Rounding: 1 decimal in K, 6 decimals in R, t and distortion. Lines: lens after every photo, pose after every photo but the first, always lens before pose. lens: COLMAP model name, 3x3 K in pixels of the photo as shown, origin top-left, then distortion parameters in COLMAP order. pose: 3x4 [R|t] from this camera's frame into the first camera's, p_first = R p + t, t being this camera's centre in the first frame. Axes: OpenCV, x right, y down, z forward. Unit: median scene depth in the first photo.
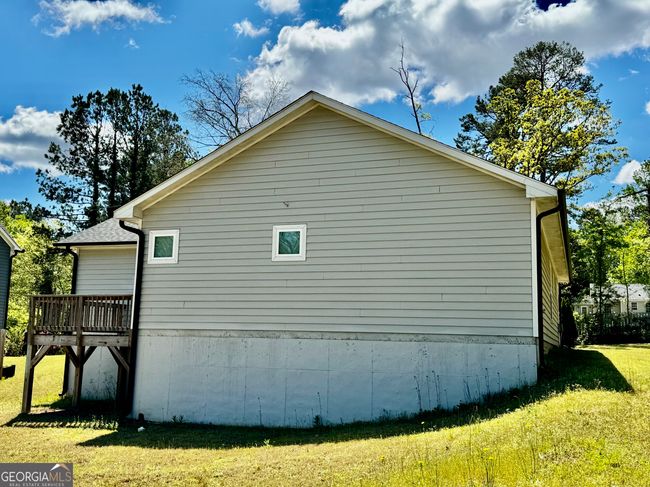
lens RADIAL K [[697.4, 0, 325.3], [0, 697.4, 245.8], [0, 0, 1]] dist [0.103520, 0.000000]
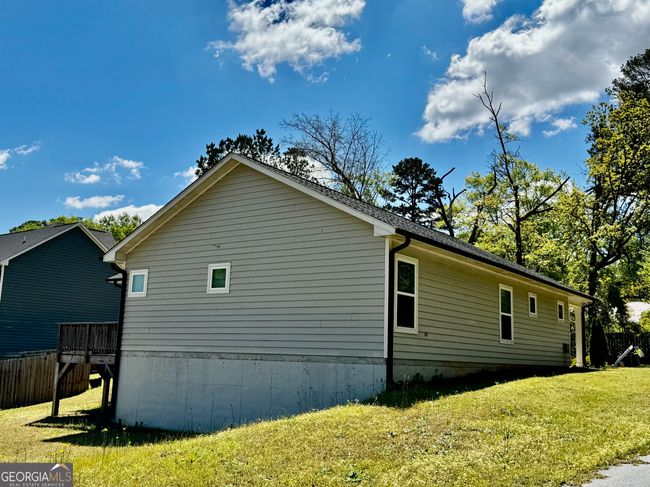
lens RADIAL K [[678.3, 0, 325.0], [0, 678.3, 242.6], [0, 0, 1]] dist [0.061679, 0.000000]
pose [[0.964731, -0.040788, -0.260058, 0.420405], [0.032612, 0.998831, -0.035678, -0.017638], [0.261209, 0.025938, 0.964934, -0.075588]]
